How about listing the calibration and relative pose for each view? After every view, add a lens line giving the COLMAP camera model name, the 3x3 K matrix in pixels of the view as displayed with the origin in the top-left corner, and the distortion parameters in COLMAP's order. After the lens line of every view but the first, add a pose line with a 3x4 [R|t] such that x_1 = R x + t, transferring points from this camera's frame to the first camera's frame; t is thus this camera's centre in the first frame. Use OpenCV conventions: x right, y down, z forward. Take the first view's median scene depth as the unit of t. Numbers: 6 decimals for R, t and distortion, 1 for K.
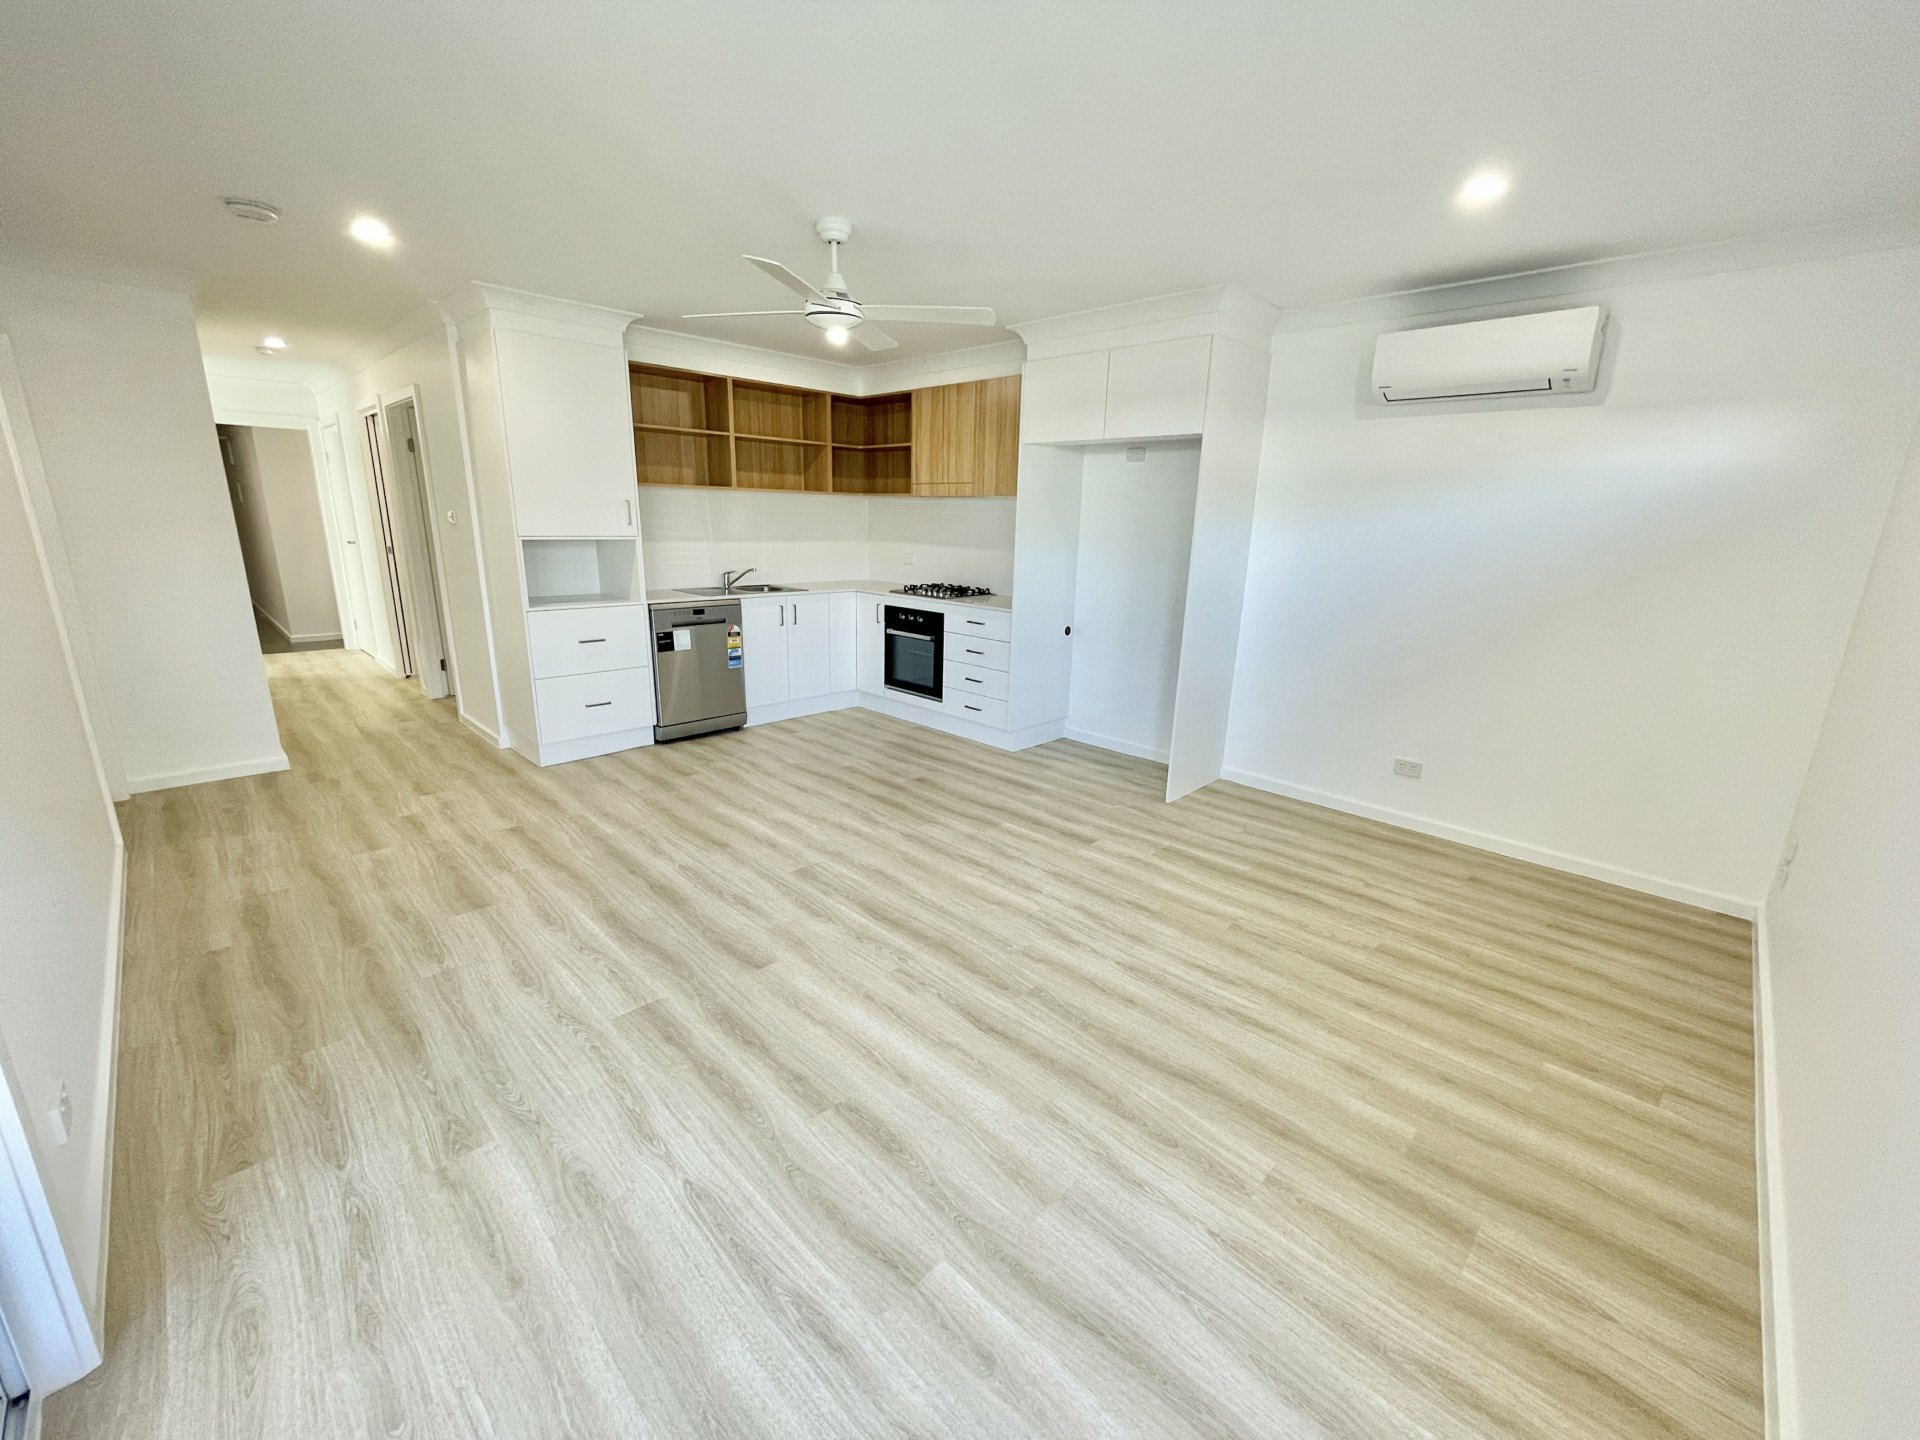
lens RADIAL K [[776.5, 0, 960.2], [0, 776.5, 722.1], [0, 0, 1]] dist [0.004720, -0.000273]
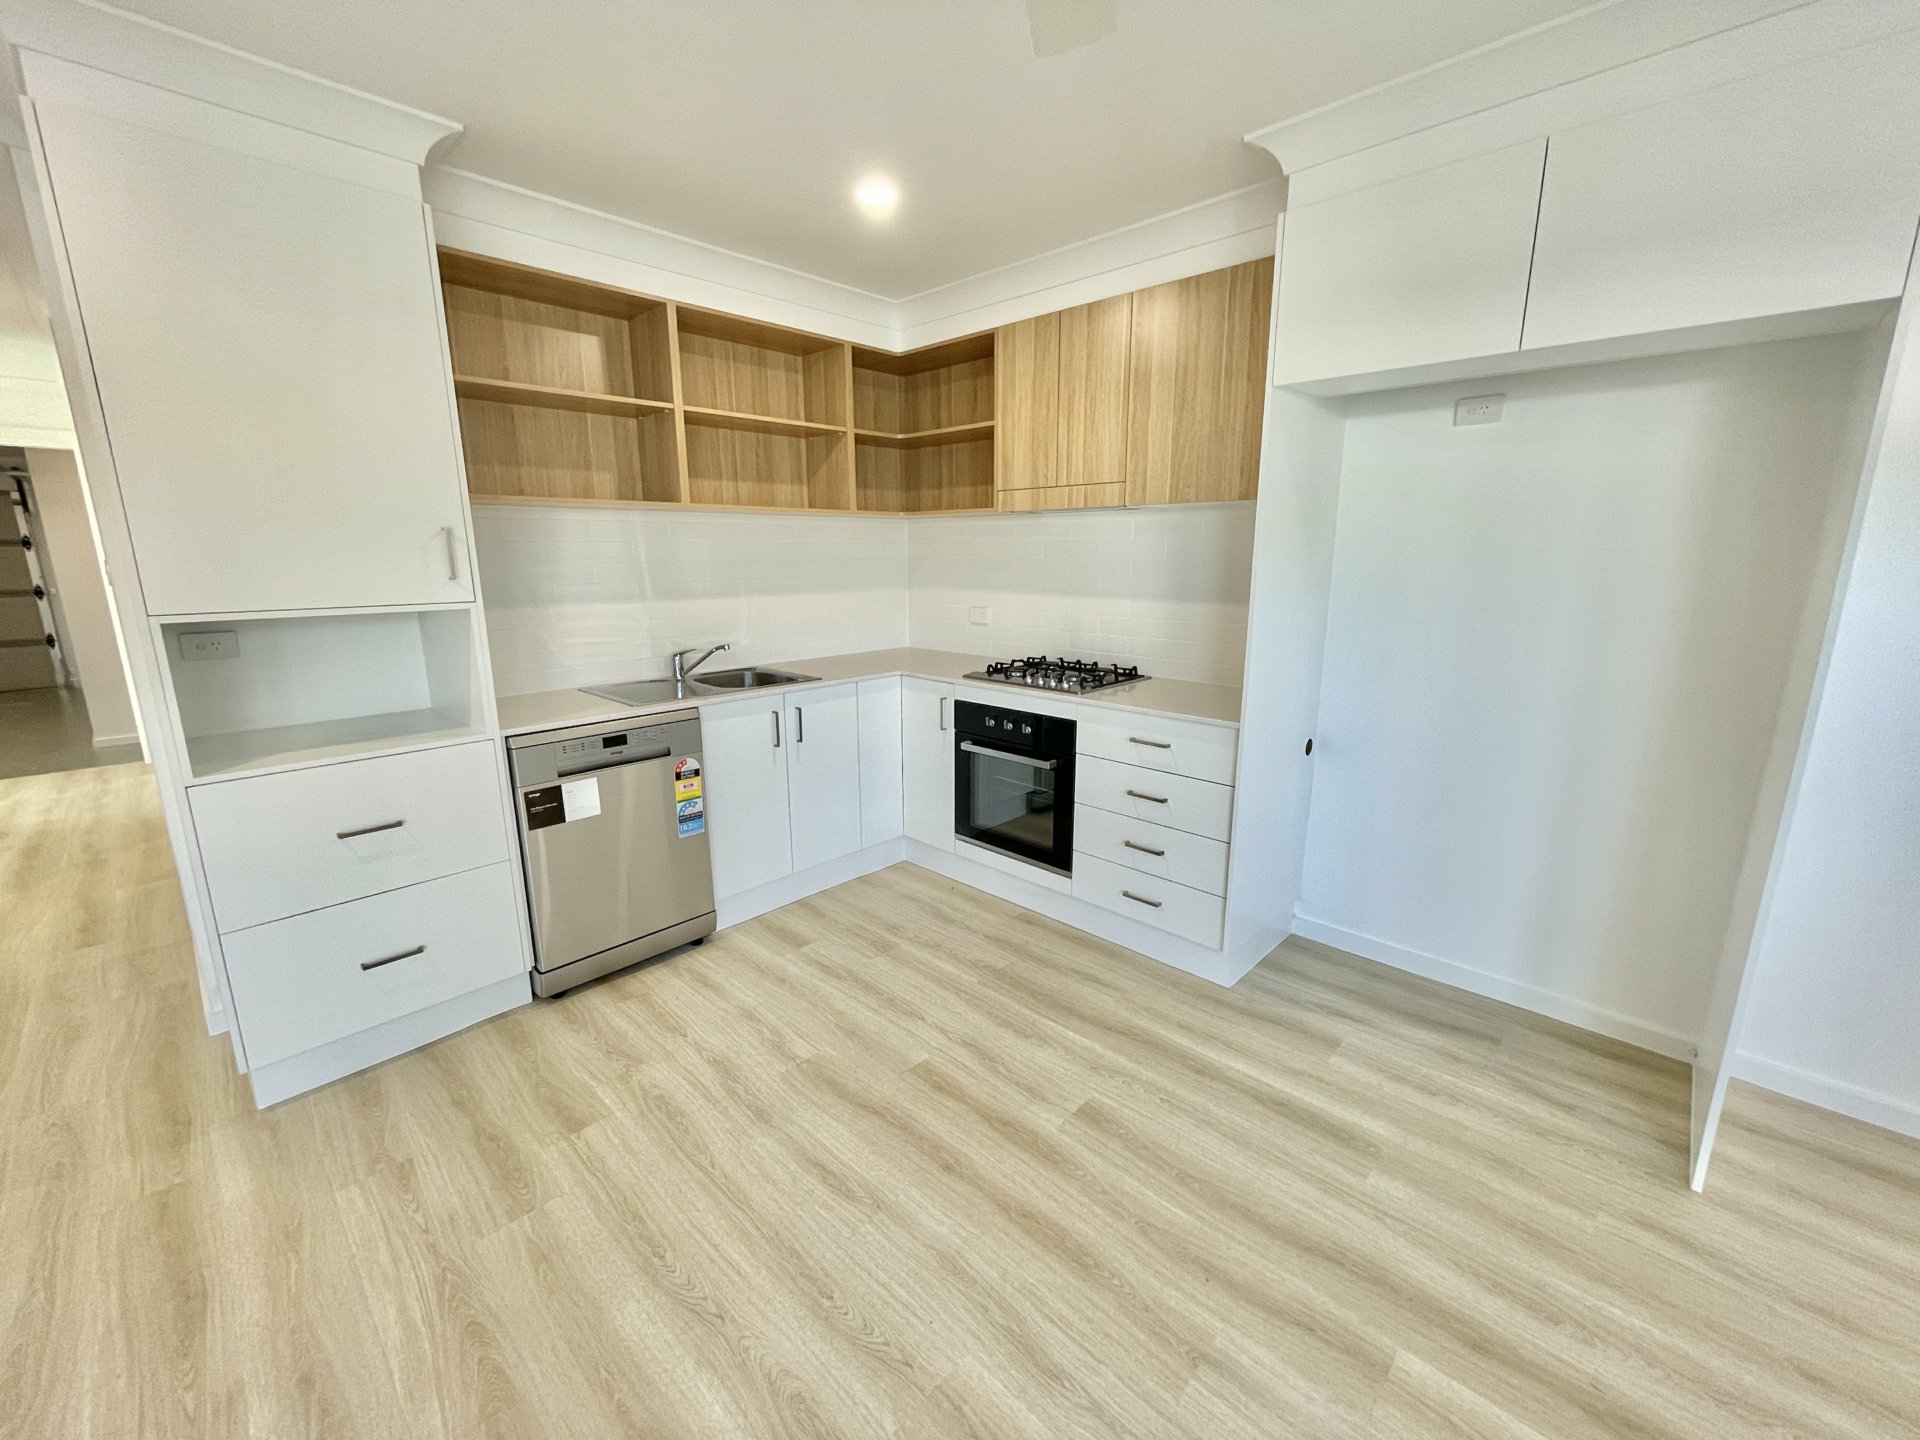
lens RADIAL K [[776.5, 0, 959.5], [0, 776.5, 716.9], [0, 0, 1]] dist [0.004720, -0.000273]
pose [[0.999457, -0.030978, 0.011253, -0.107475], [0.031452, 0.998504, -0.044718, -0.120101], [-0.009851, 0.045047, 0.998936, 0.455258]]
